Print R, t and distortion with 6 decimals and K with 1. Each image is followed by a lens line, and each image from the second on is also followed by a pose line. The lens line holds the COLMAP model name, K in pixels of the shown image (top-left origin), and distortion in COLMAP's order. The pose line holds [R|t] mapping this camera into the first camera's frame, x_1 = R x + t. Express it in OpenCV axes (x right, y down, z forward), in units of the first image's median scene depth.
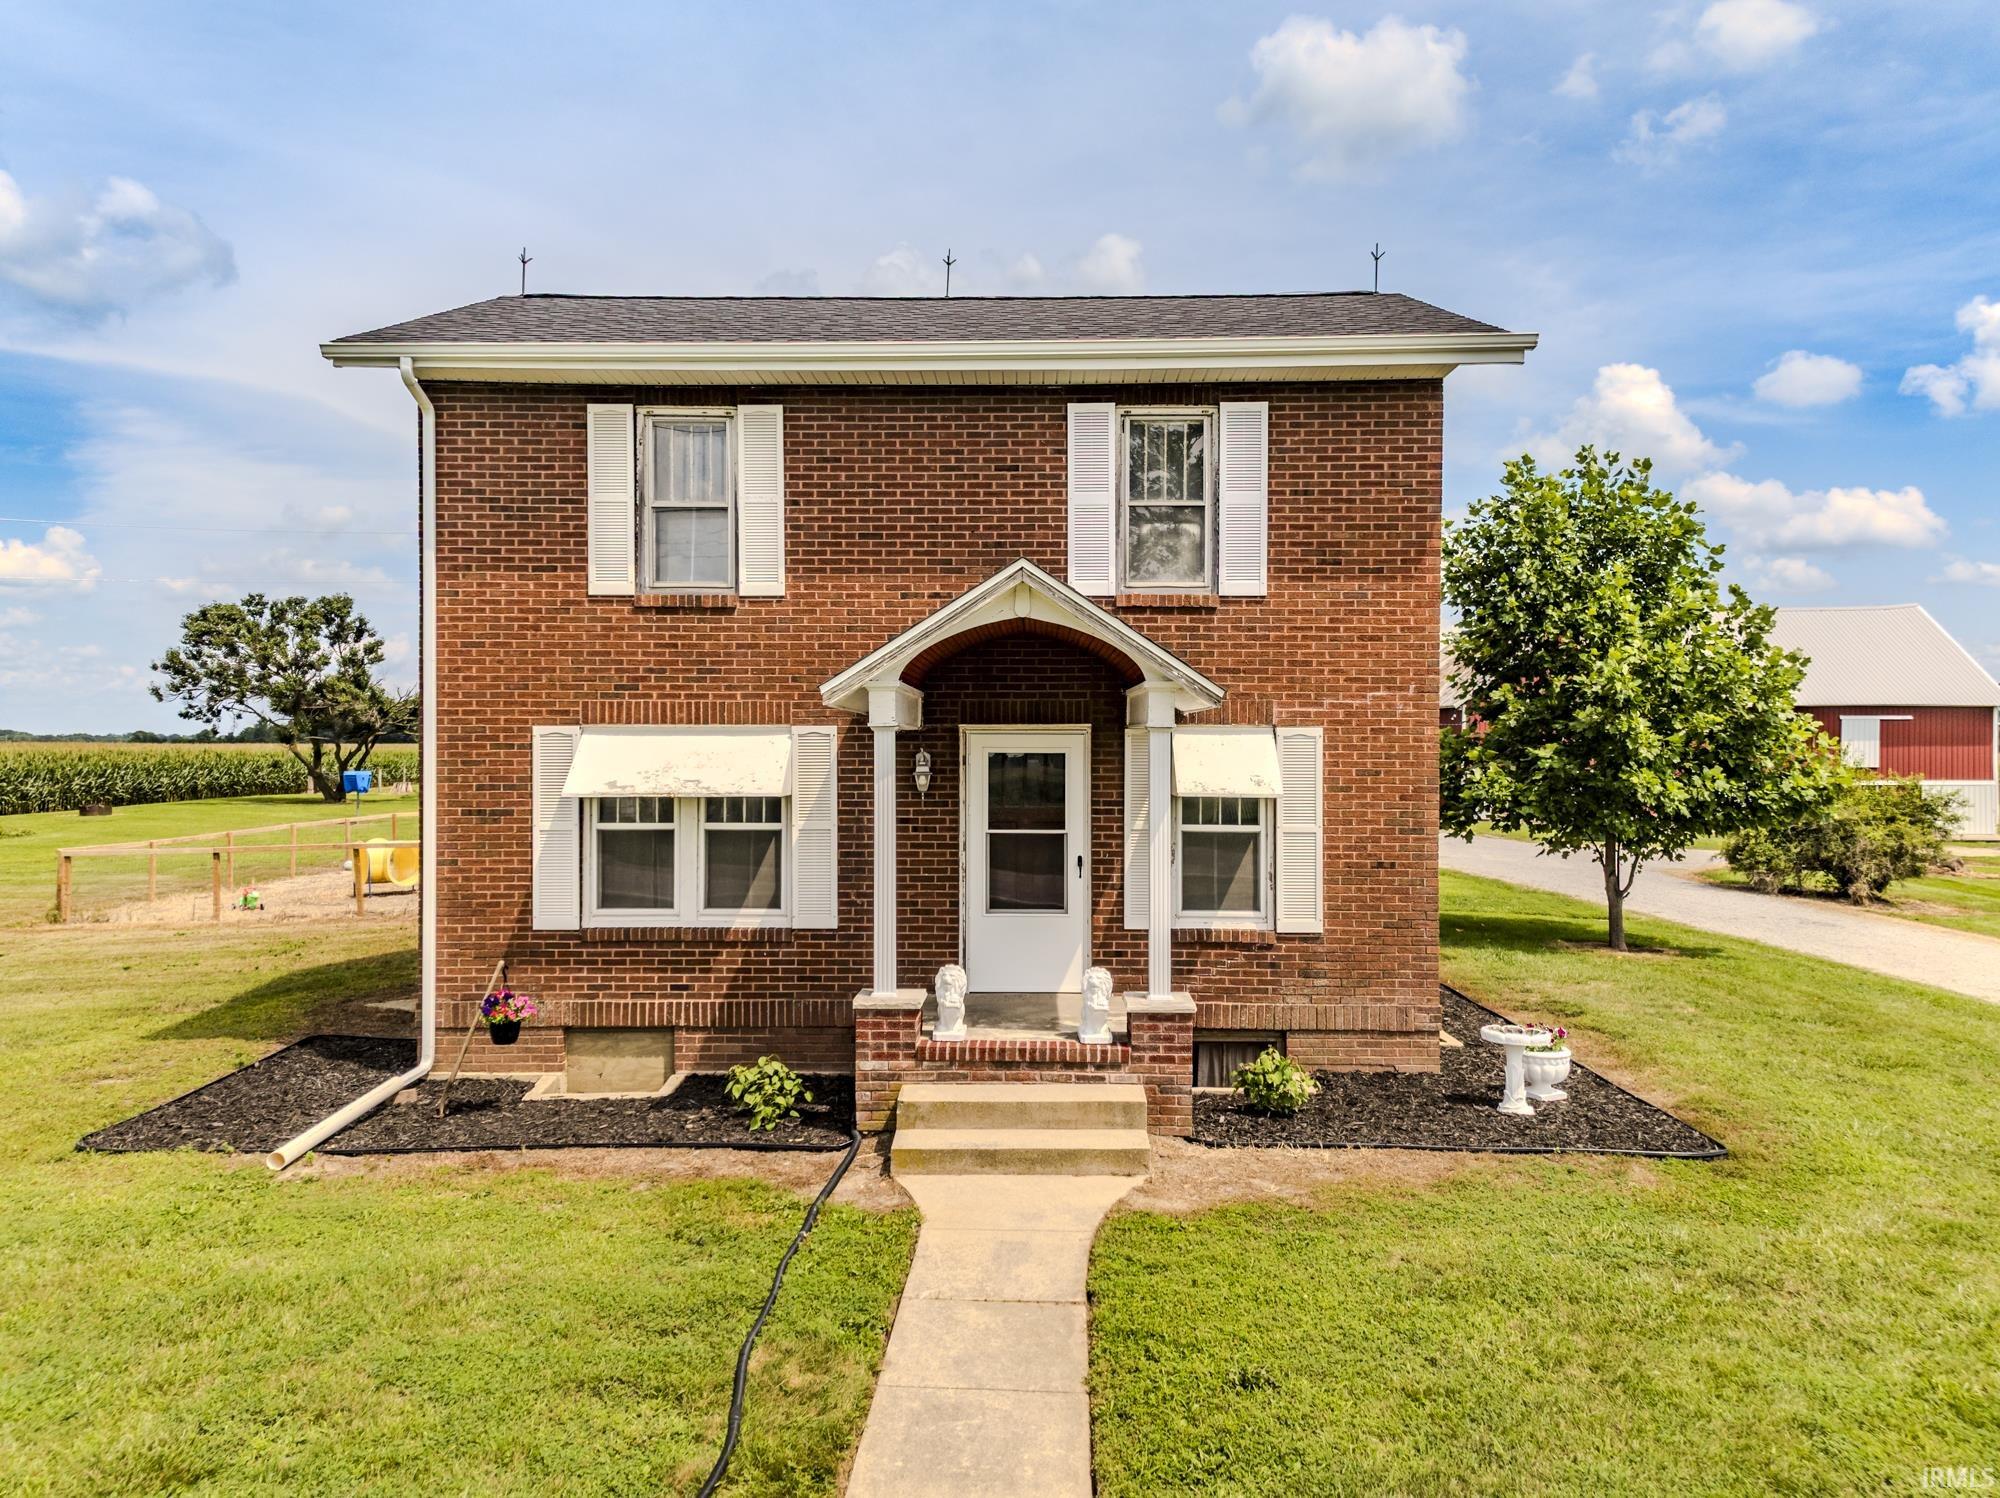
lens RADIAL K [[1435.6, 0, 1008.3], [0, 1435.6, 745.0], [0, 0, 1]] dist [0.067722, -0.004536]
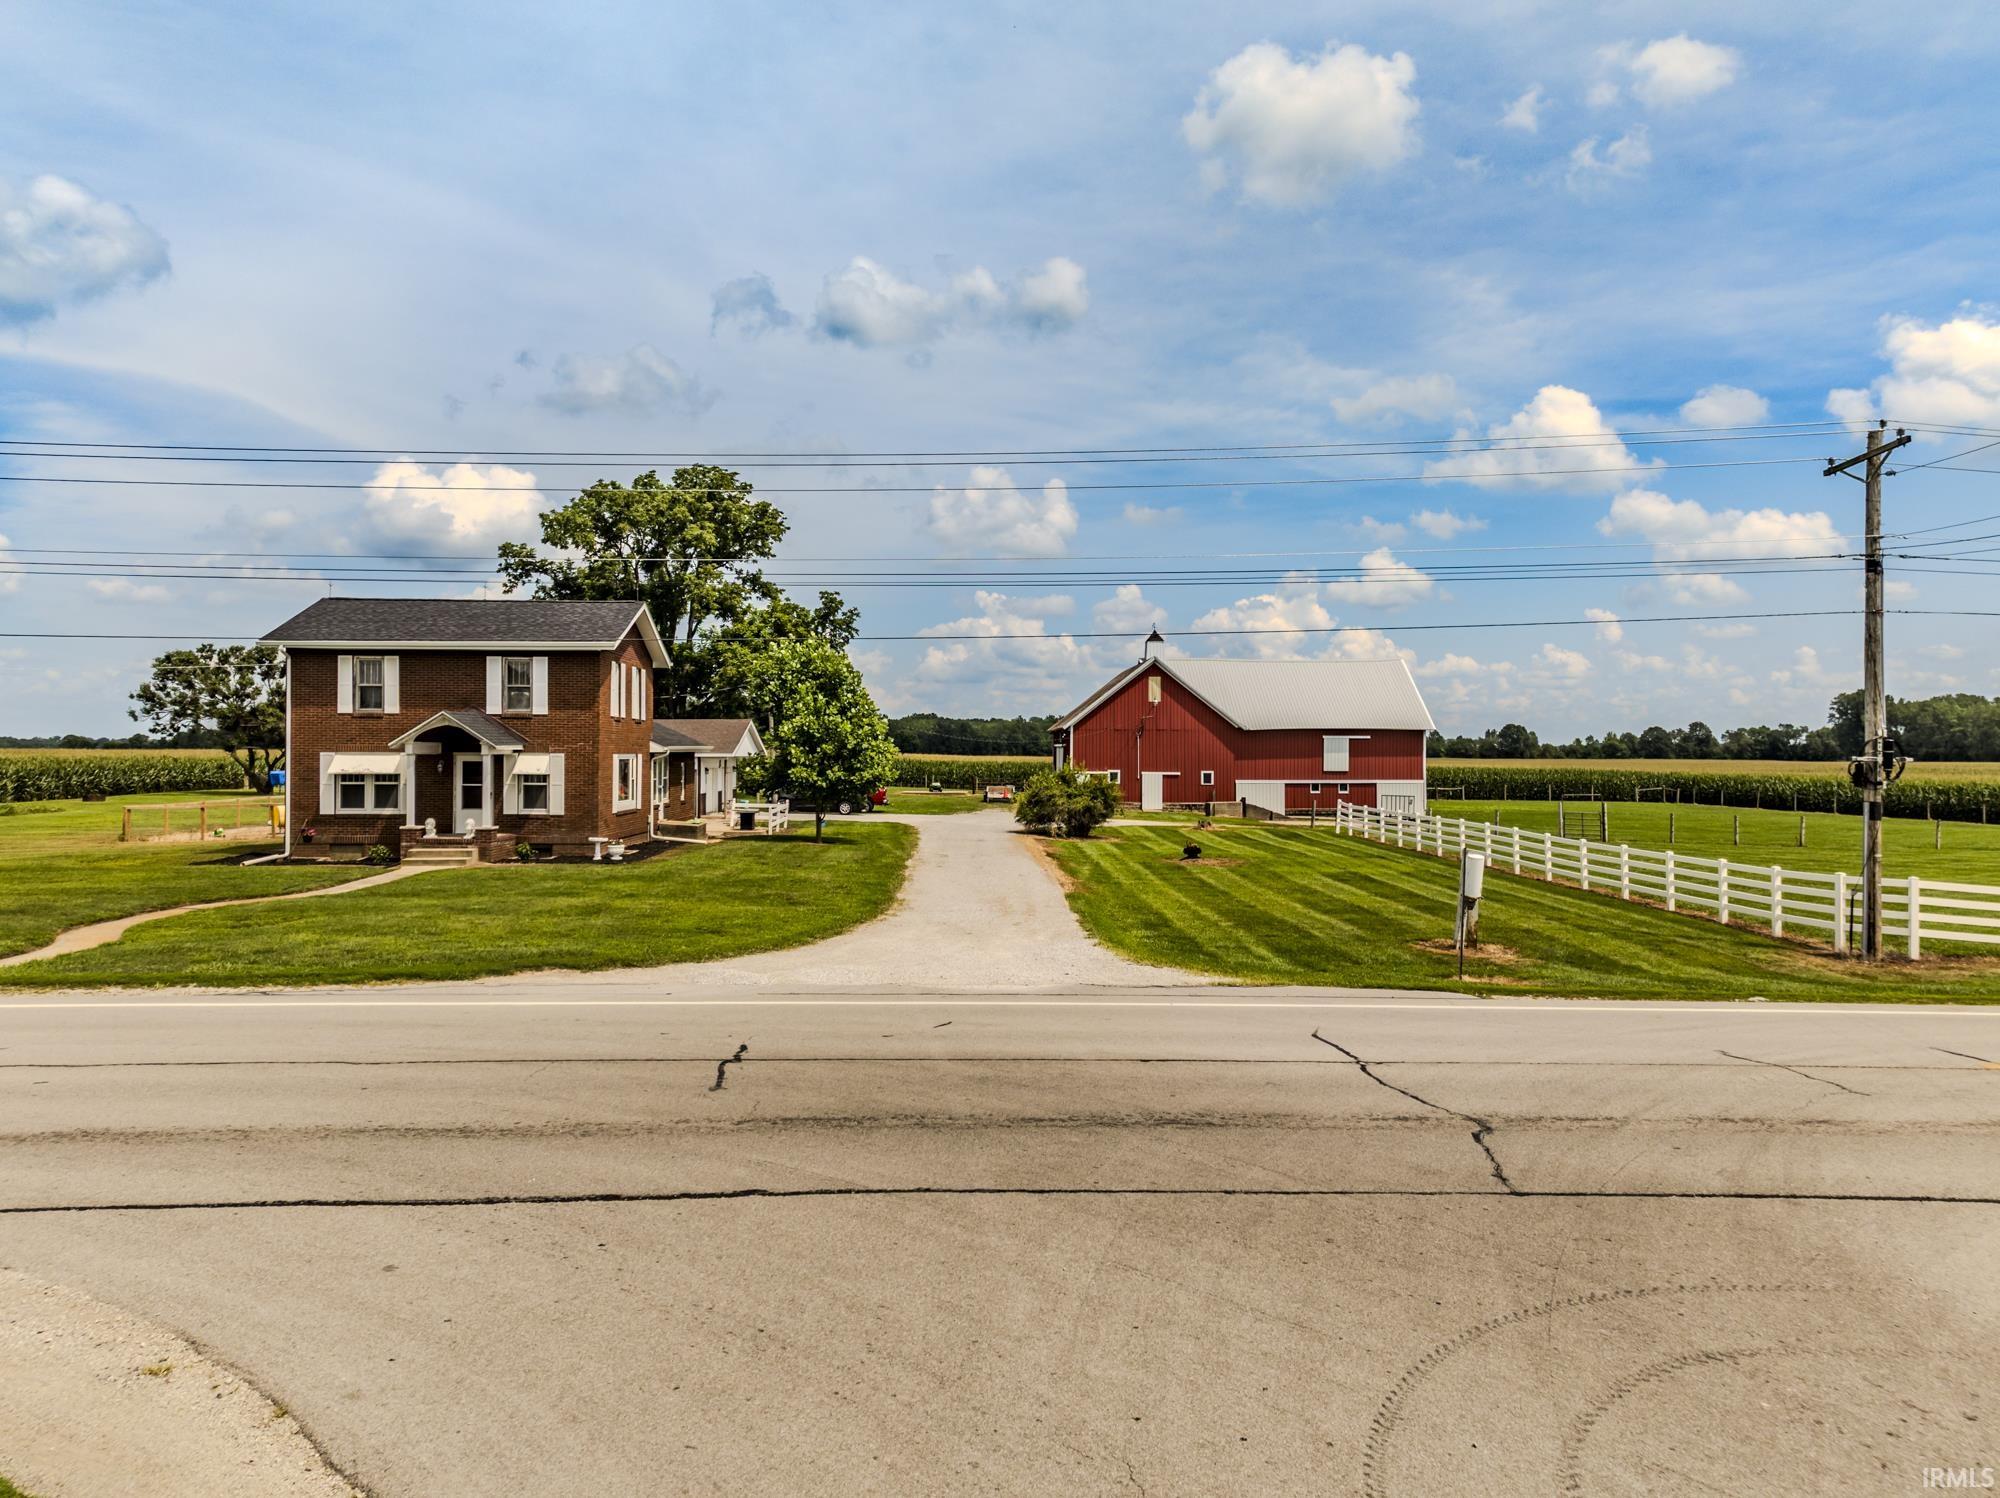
lens RADIAL K [[1417.2, 0, 1007.7], [0, 1417.2, 749.8], [0, 0, 1]] dist [0.063666, 0.001924]
pose [[0.999188, 0.002707, 0.040201, 1.109525], [-0.002681, 0.999996, -0.000722, -0.021155], [-0.040202, 0.000614, 0.999191, -2.347262]]
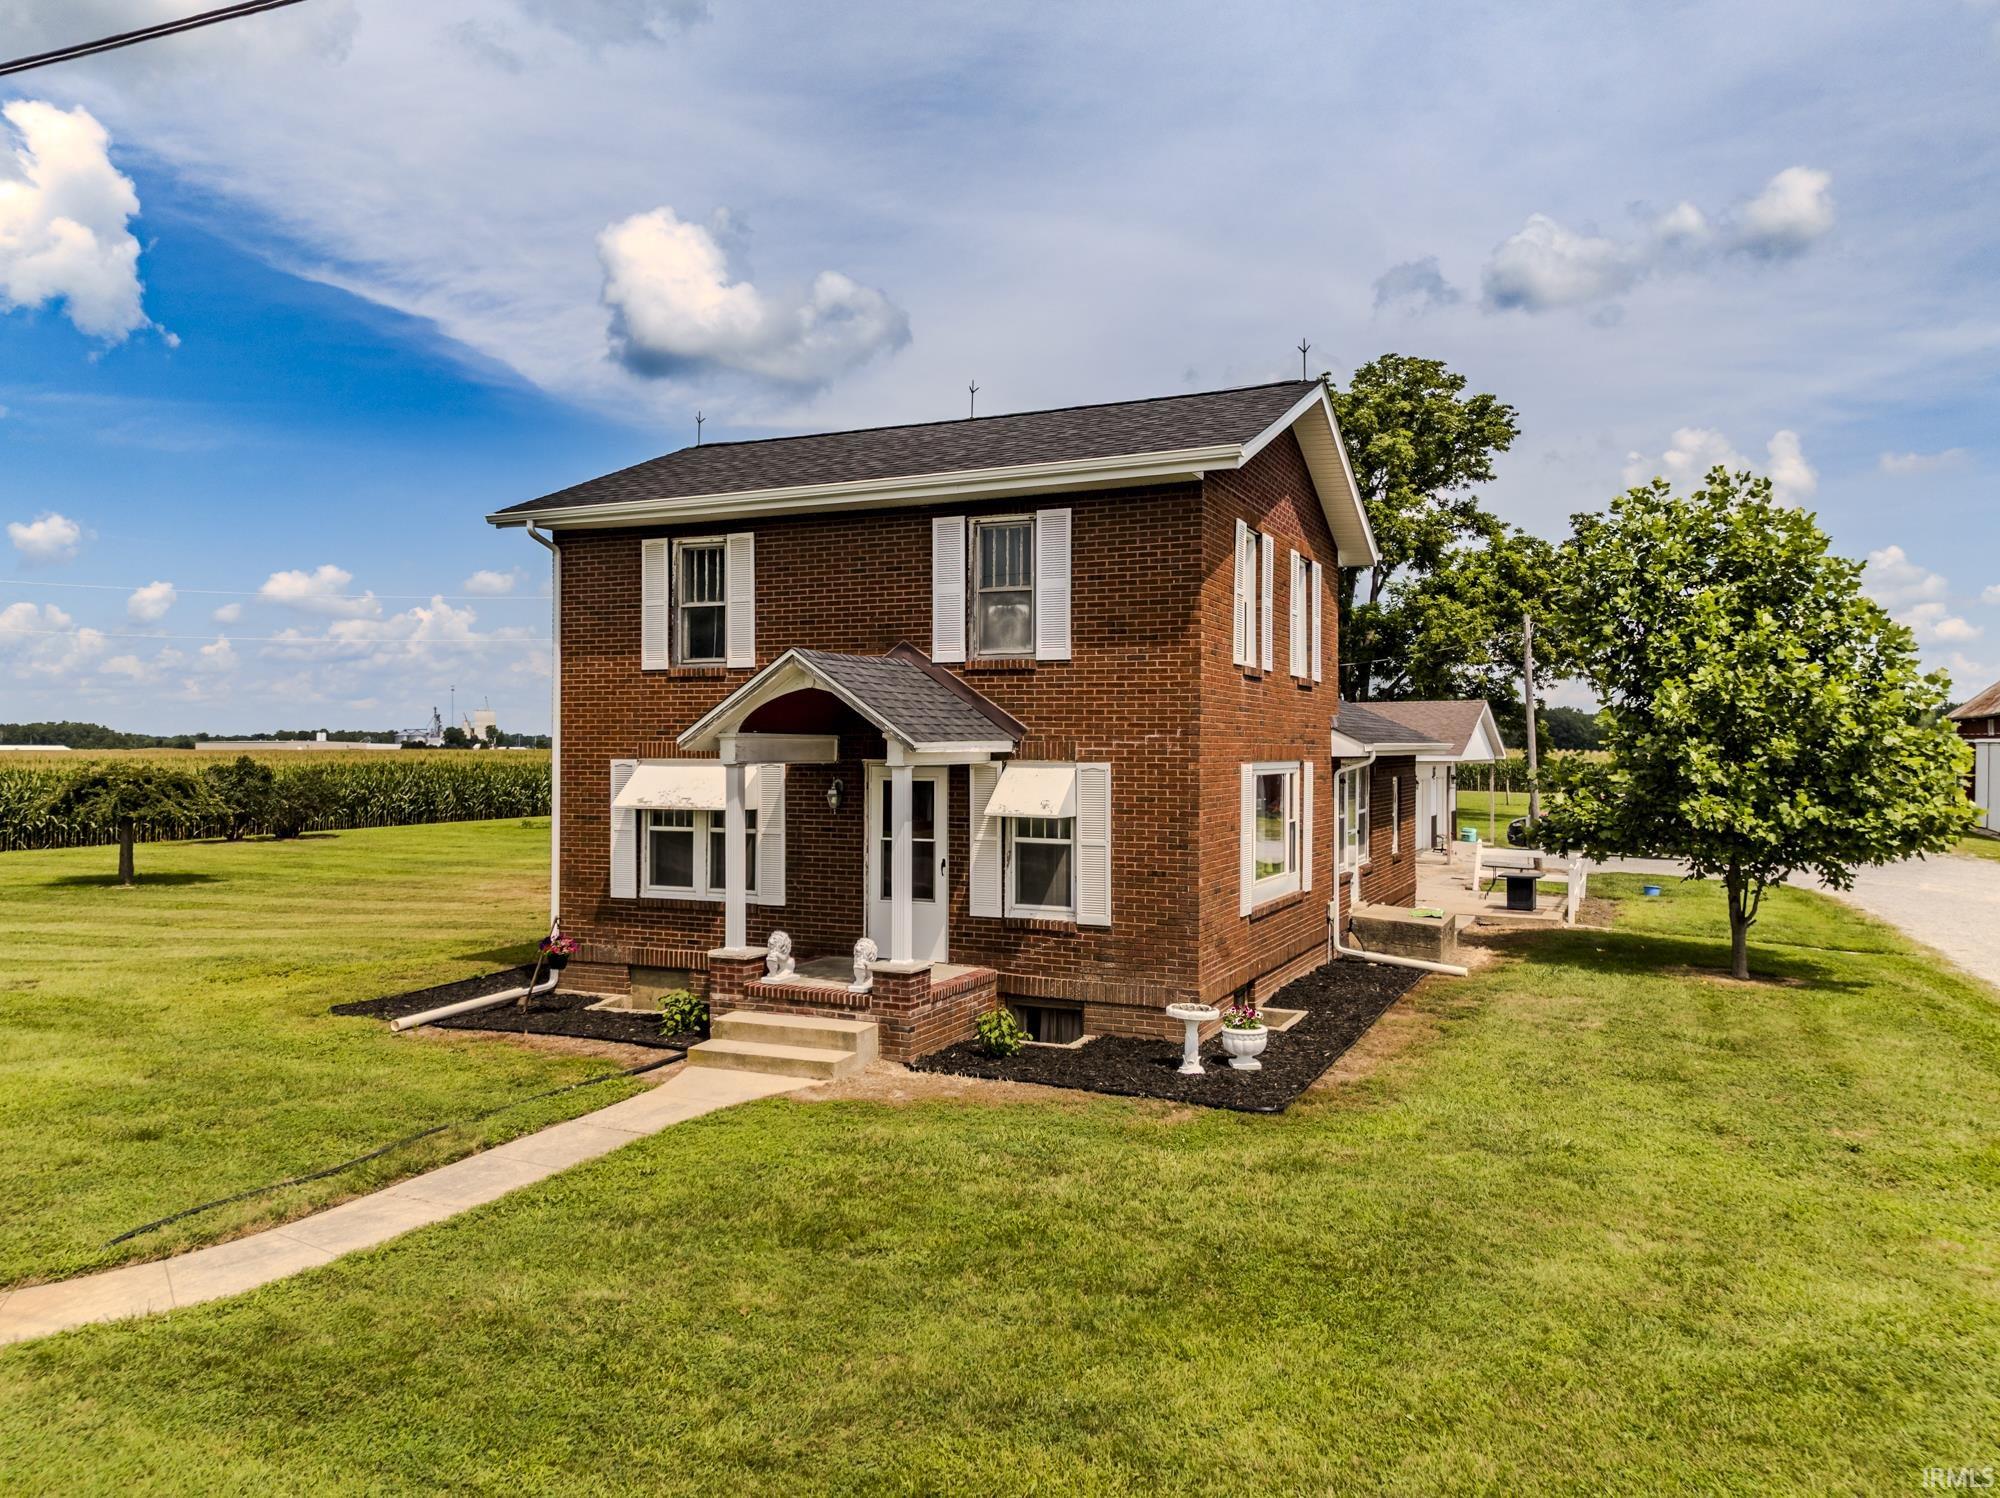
lens RADIAL K [[1435.6, 0, 1008.3], [0, 1435.6, 745.0], [0, 0, 1]] dist [0.067722, -0.004536]
pose [[0.914321, -0.000570, -0.404991, 0.639896], [-0.000502, 0.999997, -0.002543, -0.024445], [0.404991, 0.002528, 0.914317, -0.183732]]
